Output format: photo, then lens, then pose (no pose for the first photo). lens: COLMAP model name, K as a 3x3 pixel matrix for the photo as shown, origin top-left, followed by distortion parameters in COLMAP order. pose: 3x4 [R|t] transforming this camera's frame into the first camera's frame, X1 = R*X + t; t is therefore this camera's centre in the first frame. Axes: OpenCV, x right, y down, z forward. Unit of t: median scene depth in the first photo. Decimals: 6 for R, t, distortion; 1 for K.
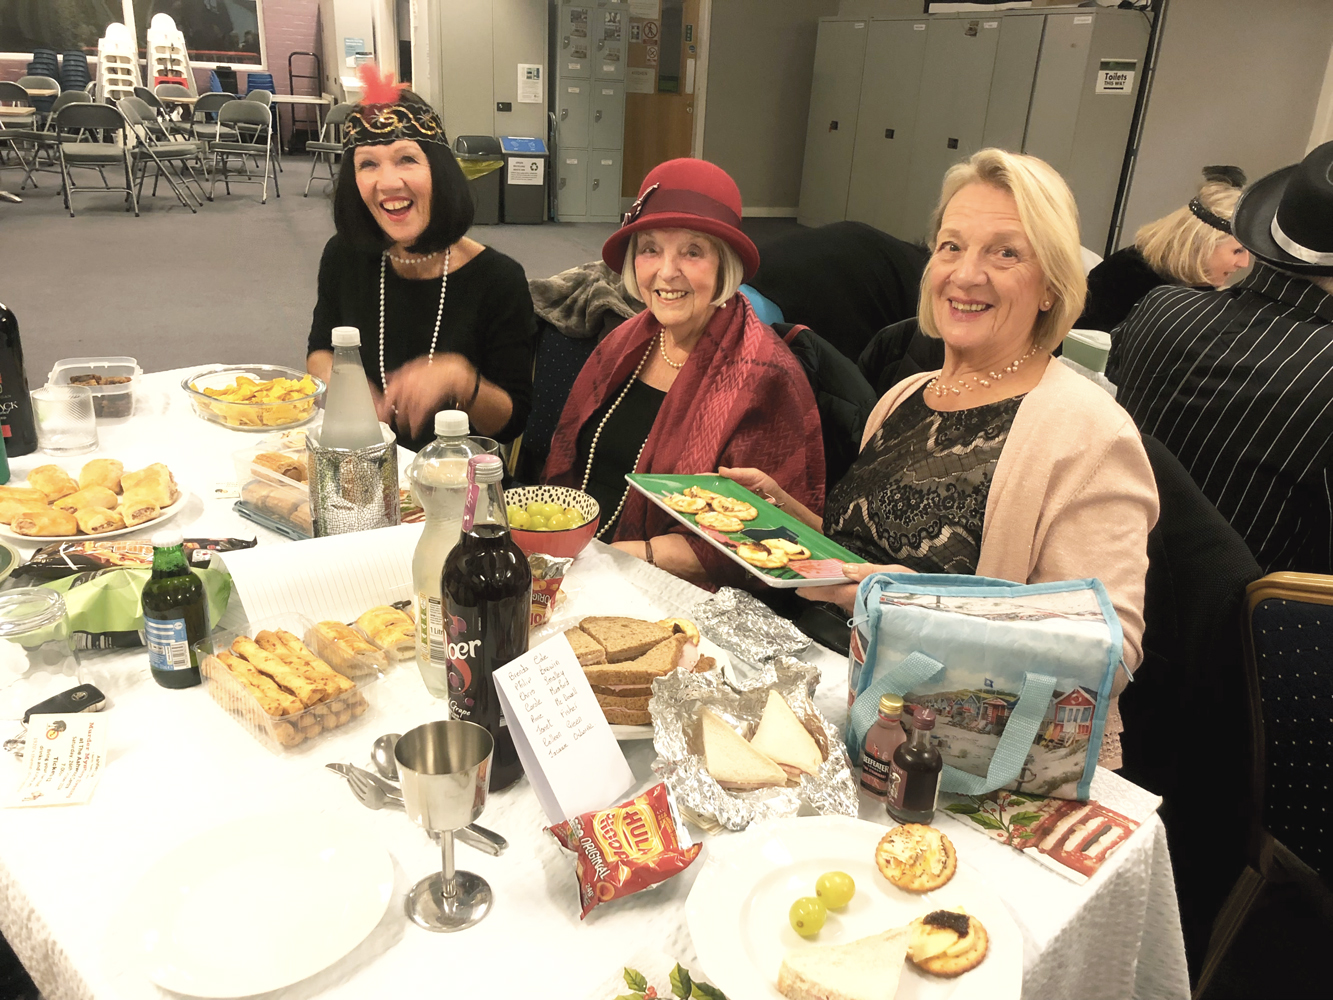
lens RADIAL K [[1097.5, 0, 661.6], [0, 1097.5, 491.9], [0, 0, 1]] dist [0.012267, 0.007482]
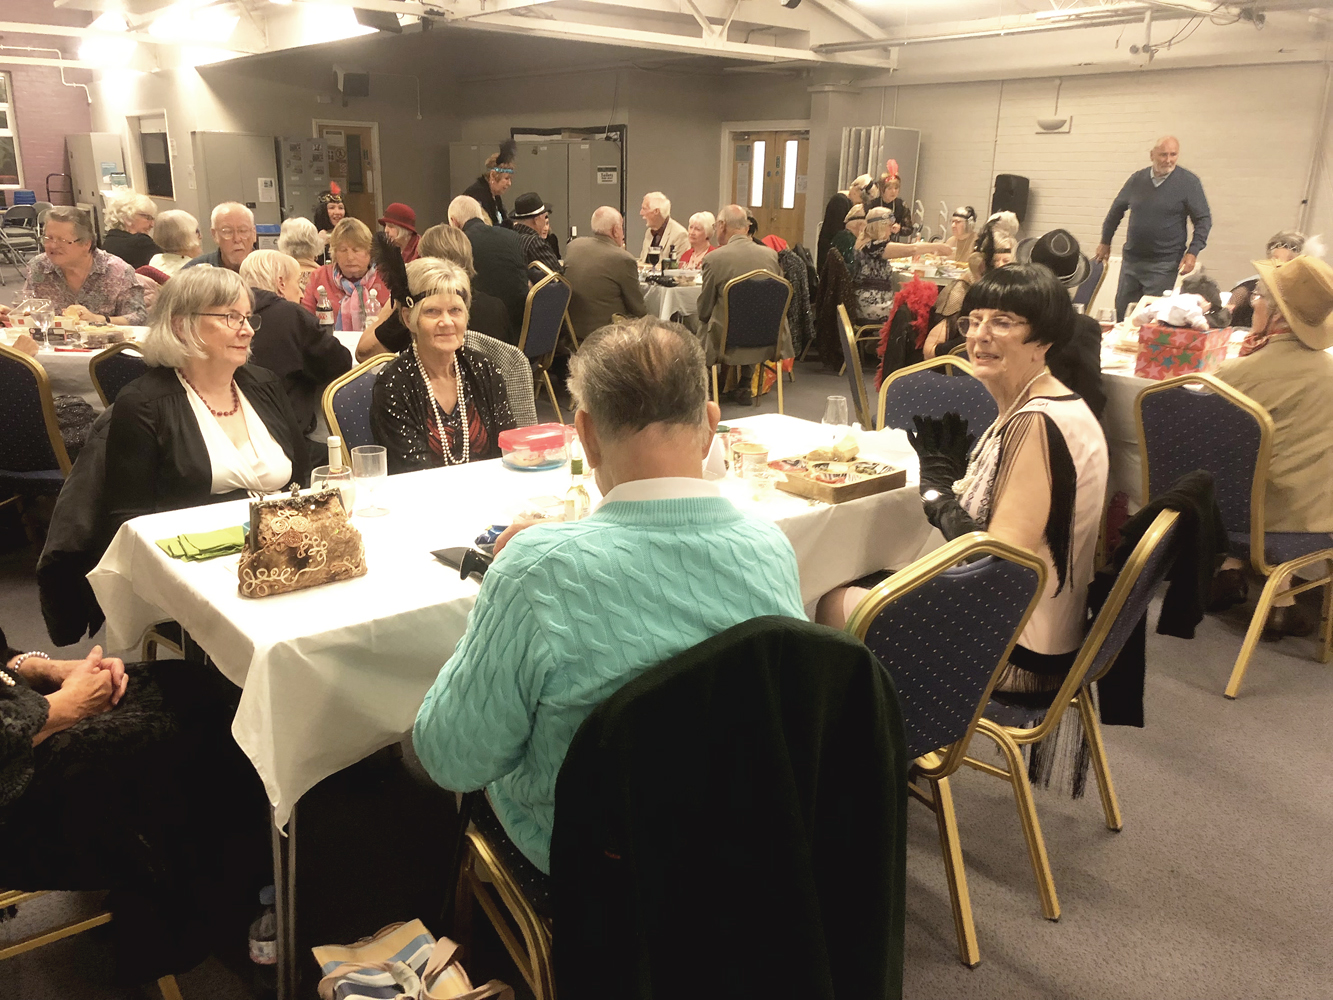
lens RADIAL K [[1097.5, 0, 656.7], [0, 1097.5, 509.0], [0, 0, 1]] dist [0.012267, 0.007482]
pose [[0.955794, -0.117425, 0.269572, -0.064227], [0.134940, 0.989723, -0.047321, 0.220979], [-0.261245, 0.081605, 0.961817, -0.598182]]
